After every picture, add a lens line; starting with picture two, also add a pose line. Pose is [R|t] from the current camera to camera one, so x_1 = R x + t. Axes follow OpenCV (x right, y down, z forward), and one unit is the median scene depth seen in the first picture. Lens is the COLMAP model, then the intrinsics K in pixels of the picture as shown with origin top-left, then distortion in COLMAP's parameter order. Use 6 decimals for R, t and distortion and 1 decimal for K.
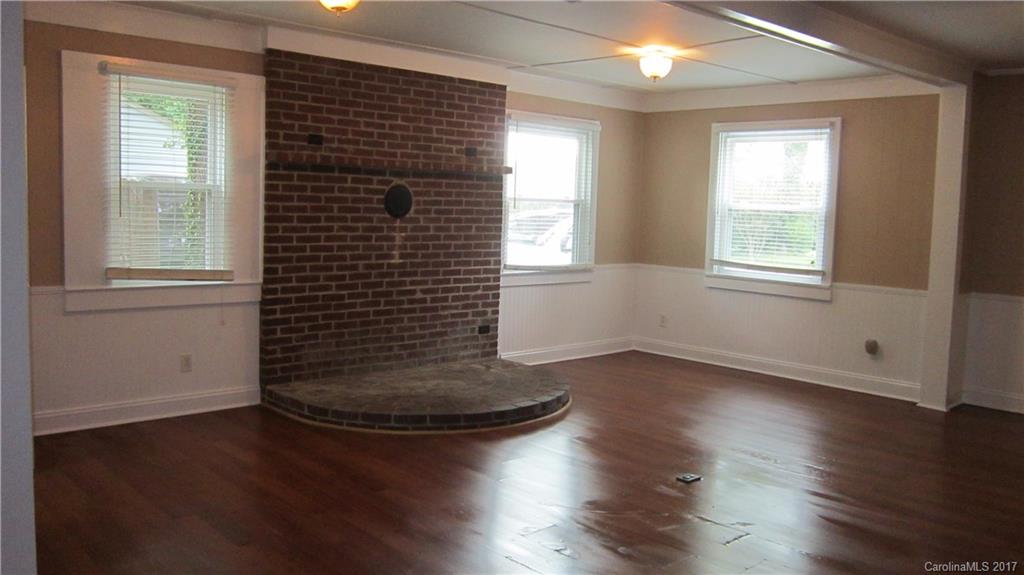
lens RADIAL K [[884.6, 0, 518.6], [0, 884.6, 278.7], [0, 0, 1]] dist [0.003222, 0.017634]
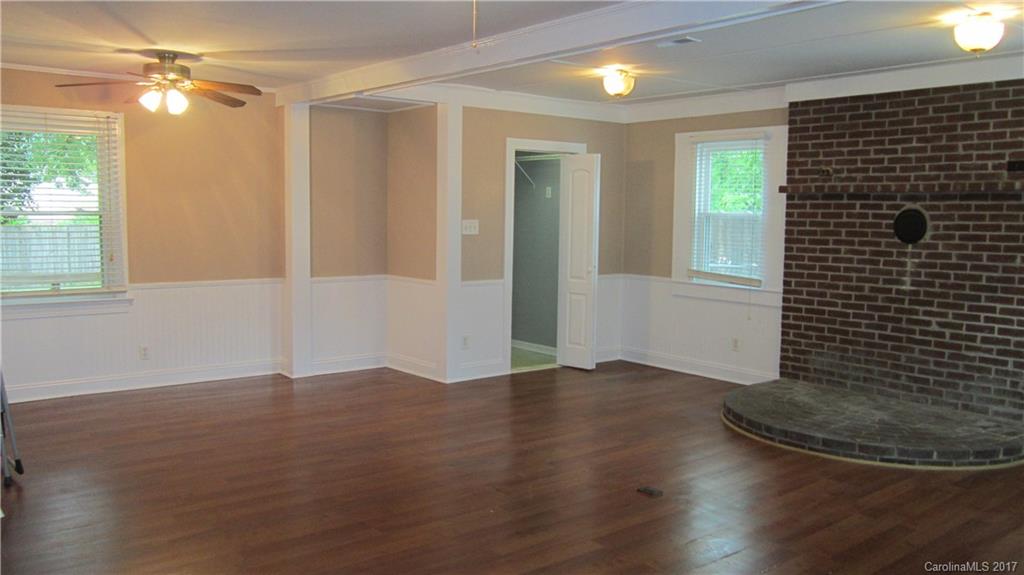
lens RADIAL K [[884.6, 0, 518.7], [0, 884.6, 295.0], [0, 0, 1]] dist [0.003222, 0.017634]
pose [[-0.085132, 0.057855, -0.994689, 0.880455], [-0.108291, 0.991862, 0.066959, -0.031481], [0.990467, 0.113416, -0.078174, 0.668299]]
